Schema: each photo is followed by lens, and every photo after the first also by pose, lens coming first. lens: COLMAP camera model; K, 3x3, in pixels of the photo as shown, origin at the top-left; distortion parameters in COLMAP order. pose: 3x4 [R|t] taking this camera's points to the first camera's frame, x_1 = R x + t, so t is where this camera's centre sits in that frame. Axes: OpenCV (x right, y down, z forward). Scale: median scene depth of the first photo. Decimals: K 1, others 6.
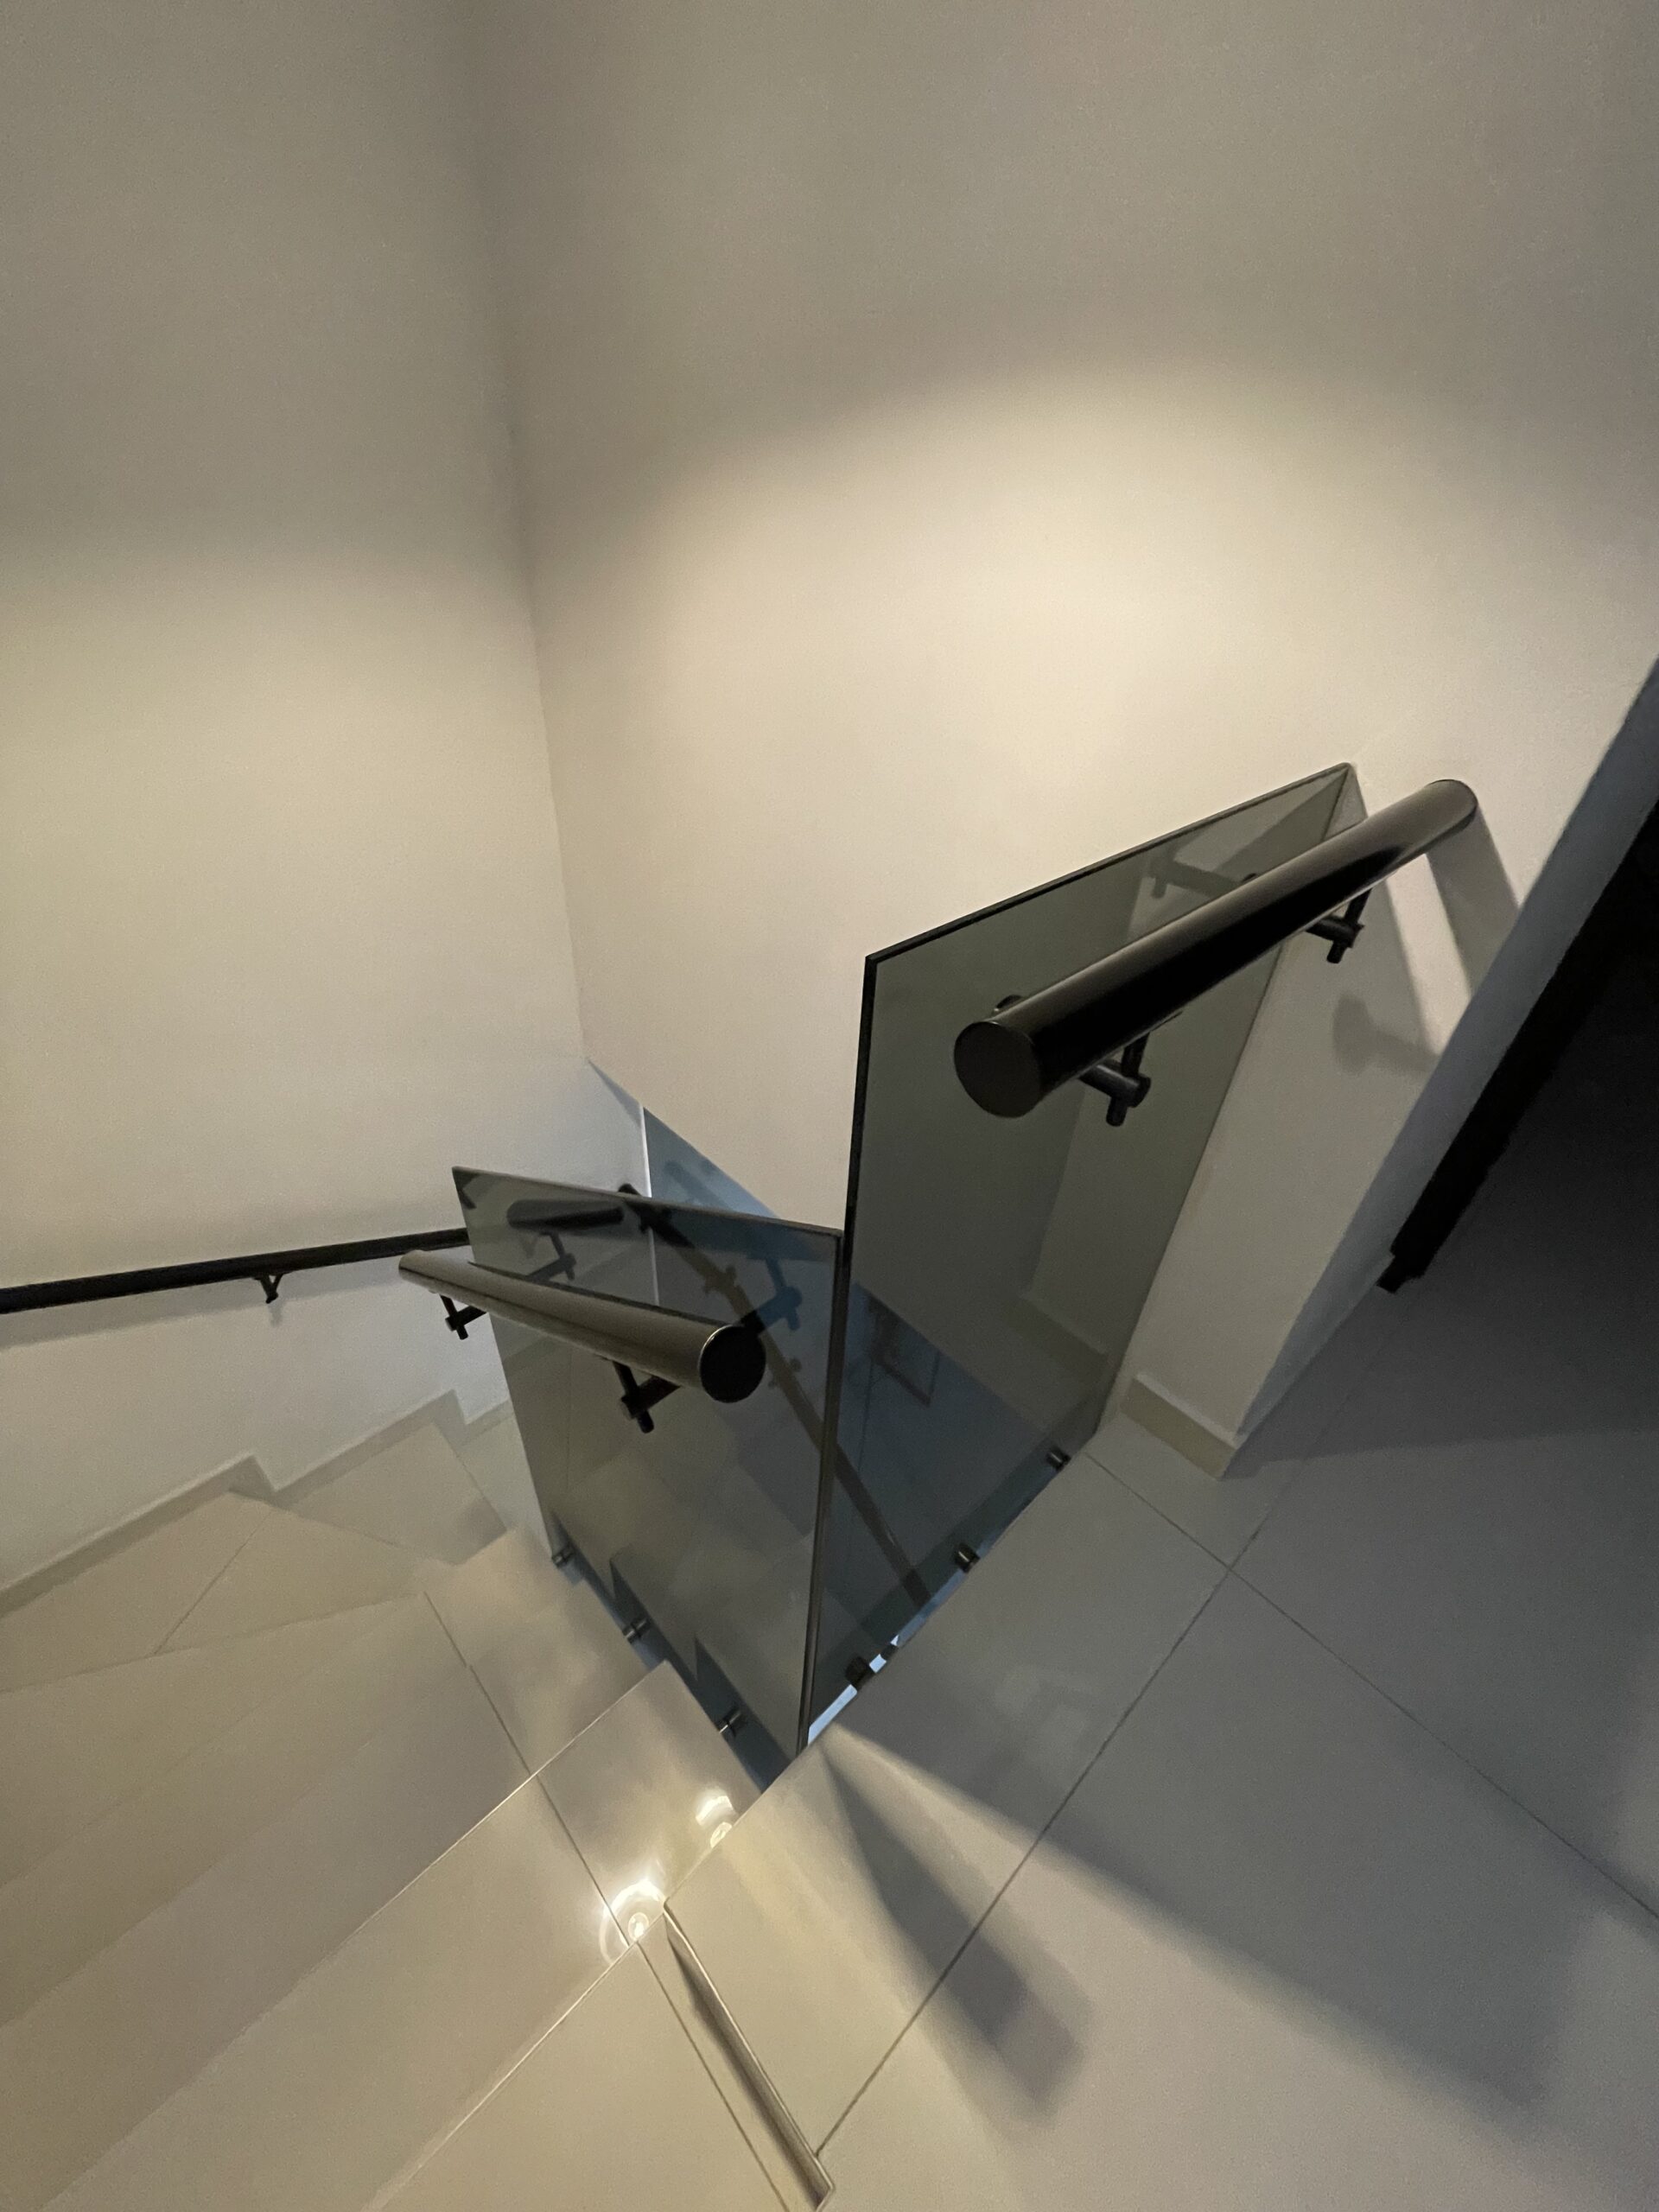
lens RADIAL K [[902.5, 0, 829.5], [0, 902.5, 1106.0], [0, 0, 1]] dist [-0.000196, 0.000024]
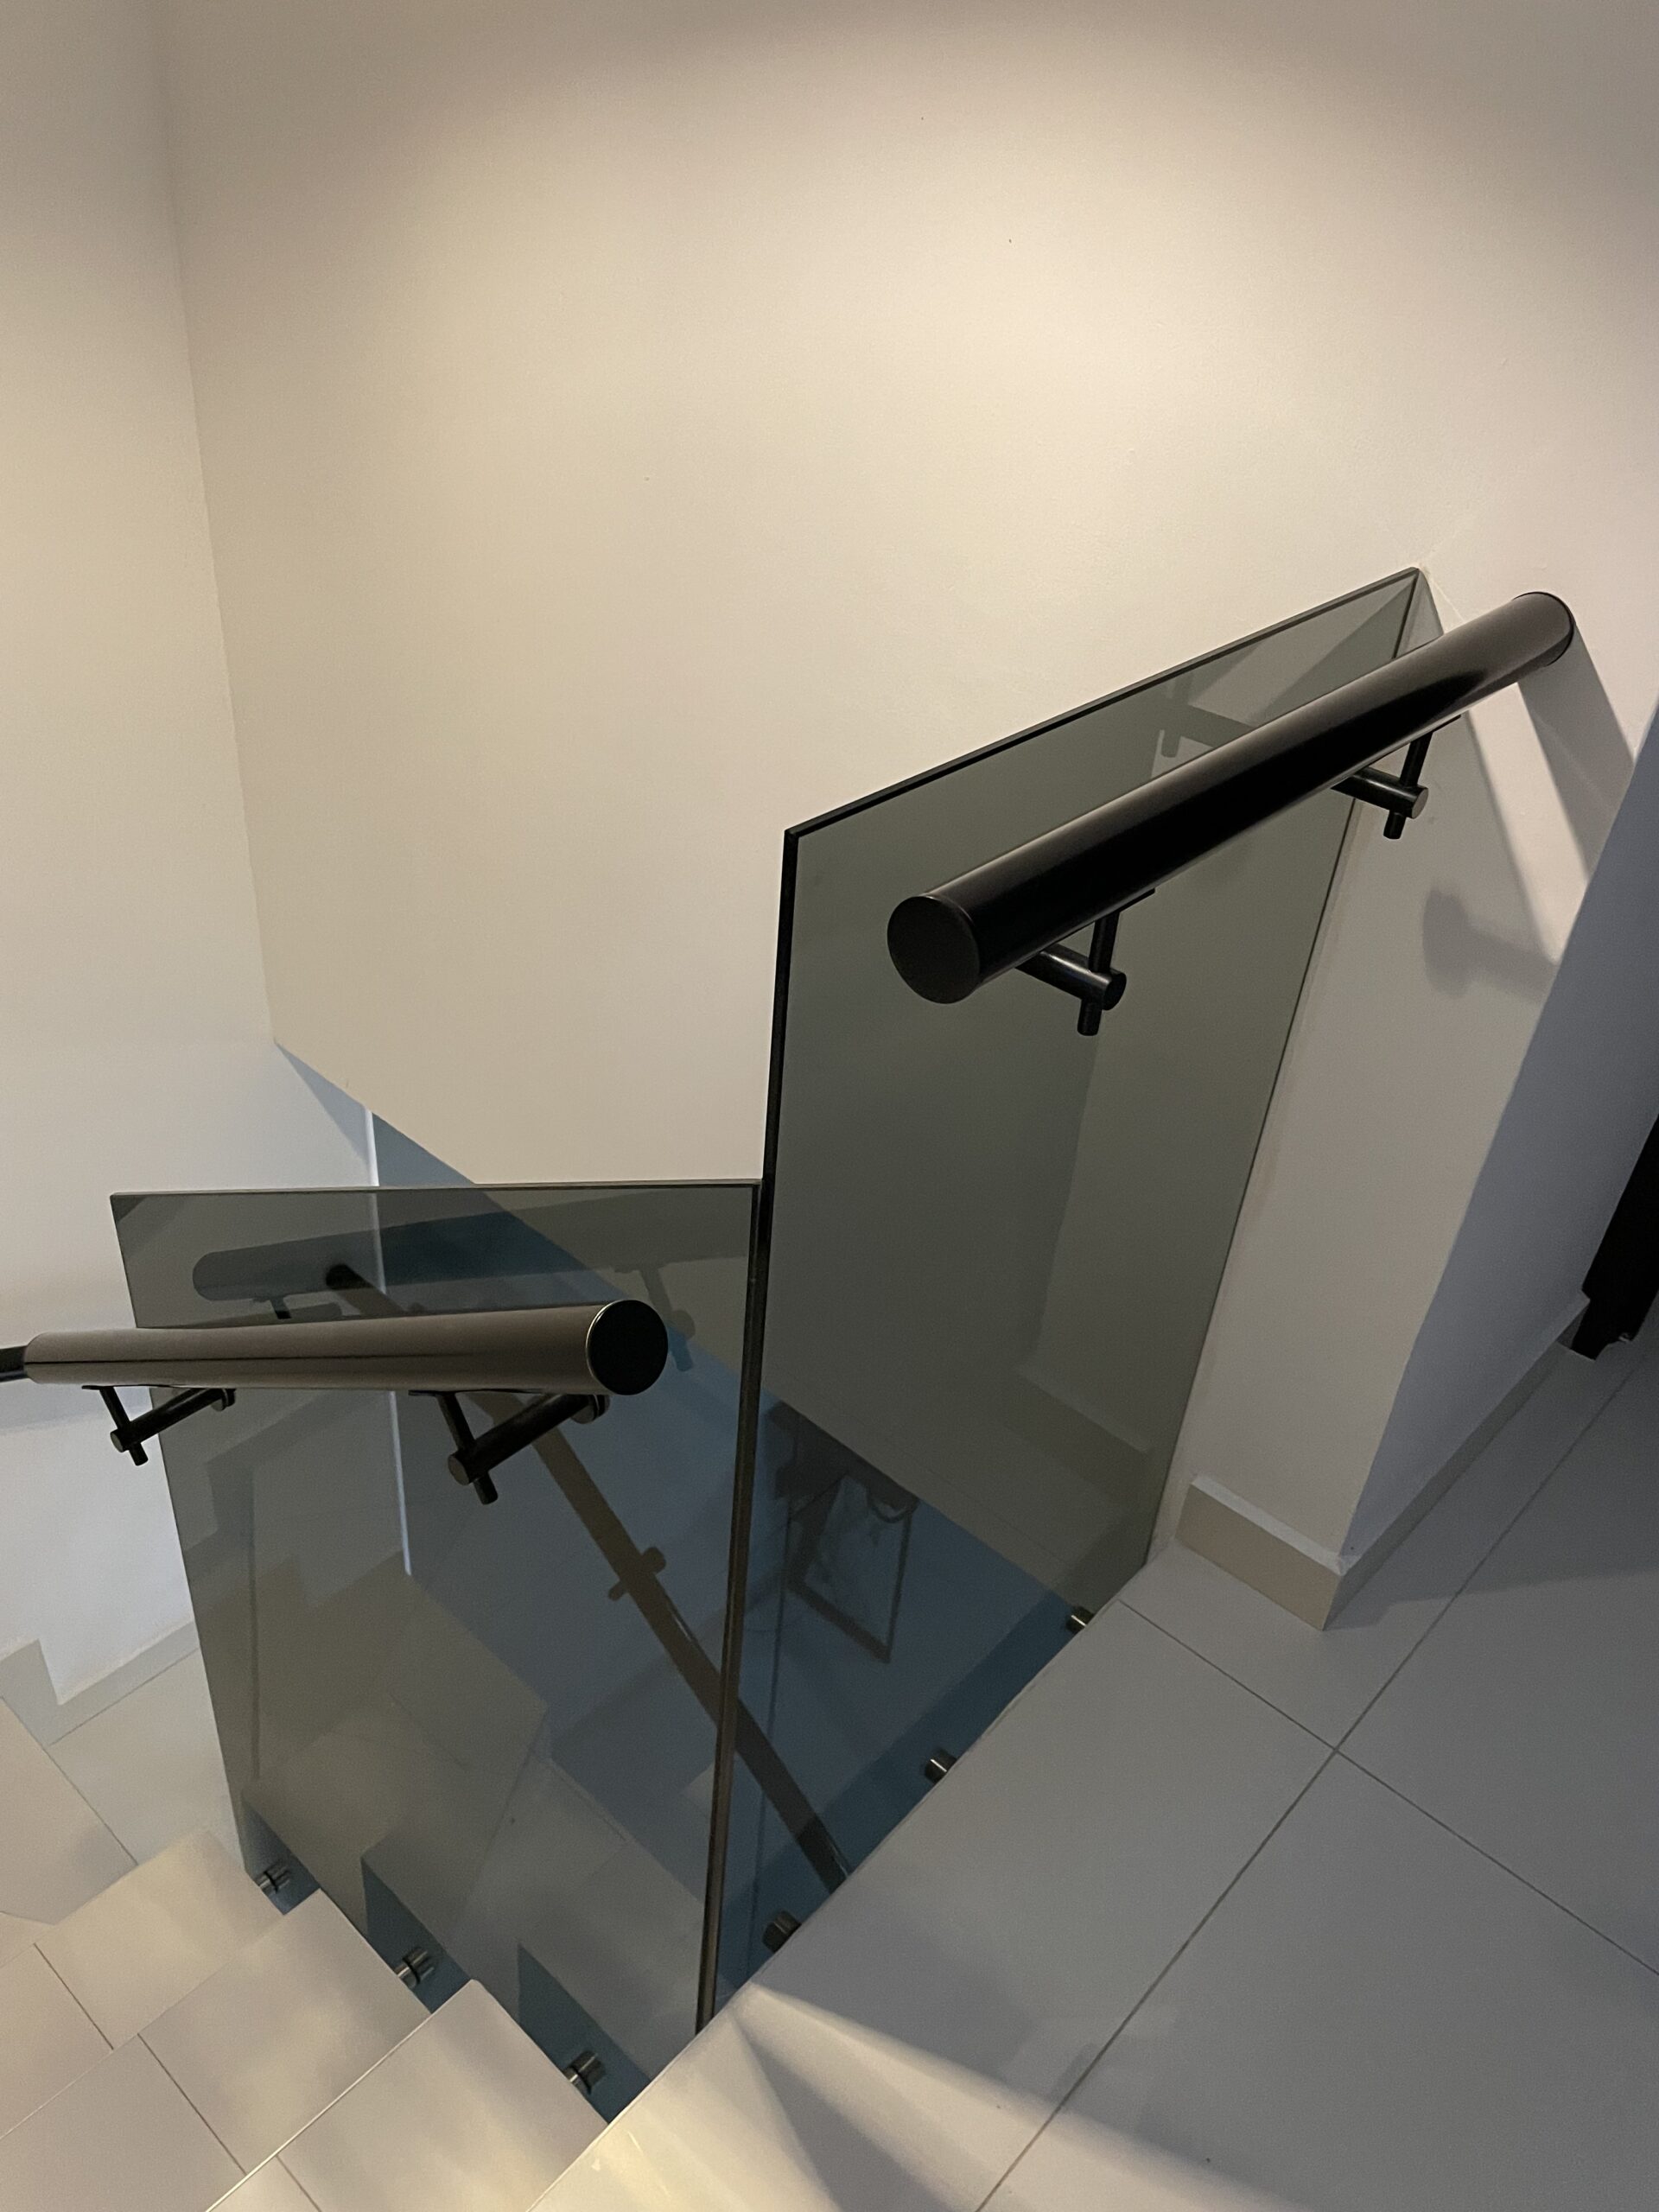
lens RADIAL K [[1687.8, 0, 856.9], [0, 1687.8, 1165.1], [0, 0, 1]] dist [0.075171, -0.000123]
pose [[0.994755, -0.028621, 0.098200, -0.029599], [0.027250, 0.999512, 0.015272, 0.065988], [-0.098589, -0.012516, 0.995050, -0.308979]]
